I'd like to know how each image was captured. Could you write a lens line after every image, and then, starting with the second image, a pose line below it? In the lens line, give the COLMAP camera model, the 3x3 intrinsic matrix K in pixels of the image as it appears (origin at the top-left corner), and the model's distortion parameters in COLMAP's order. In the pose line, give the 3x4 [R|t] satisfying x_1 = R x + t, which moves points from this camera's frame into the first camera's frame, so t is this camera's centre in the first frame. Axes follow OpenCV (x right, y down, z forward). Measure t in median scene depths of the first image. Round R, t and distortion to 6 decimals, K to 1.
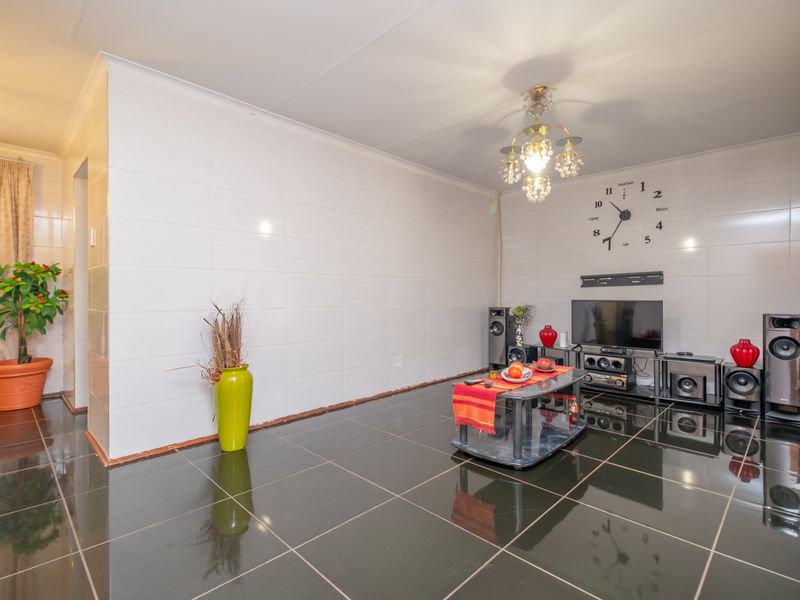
lens RADIAL K [[397.3, 0, 398.6], [0, 397.3, 297.3], [0, 0, 1]] dist [0.014040, -0.000408]
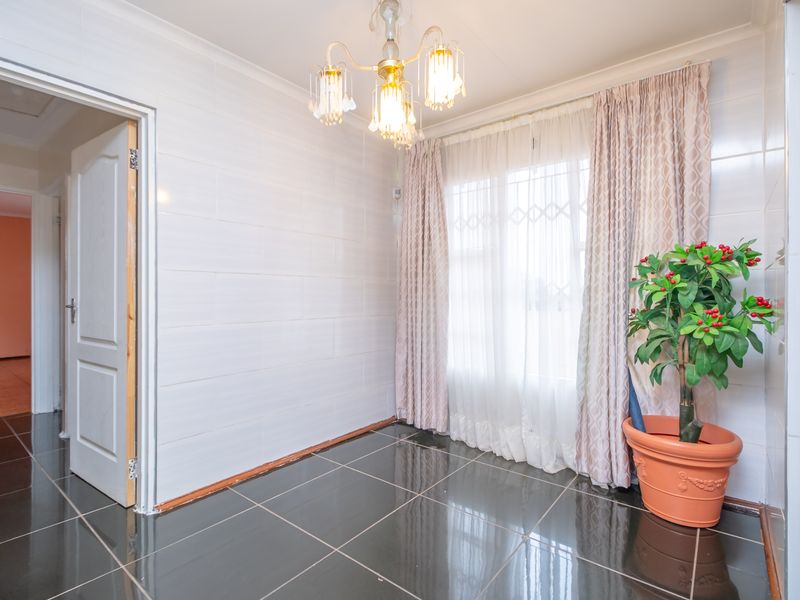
lens RADIAL K [[401.3, 0, 399.8], [0, 401.3, 287.8], [0, 0, 1]] dist [0.014285, -0.000296]
pose [[0.104619, -0.017272, -0.994362, -0.428263], [-0.011046, 0.999767, -0.018528, -0.016319], [0.994451, 0.012922, 0.104404, 0.549943]]
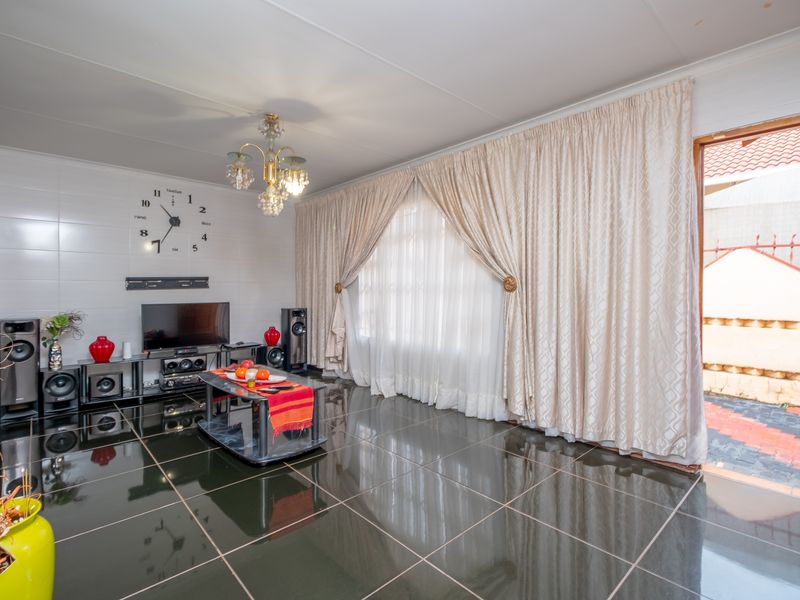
lens RADIAL K [[401.3, 0, 399.8], [0, 401.3, 287.8], [0, 0, 1]] dist [0.014285, -0.000296]
pose [[0.045281, 0.006798, 0.998951, -0.535194], [0.013589, 0.999880, -0.007420, -0.018512], [-0.998882, 0.013911, 0.045183, 0.427283]]
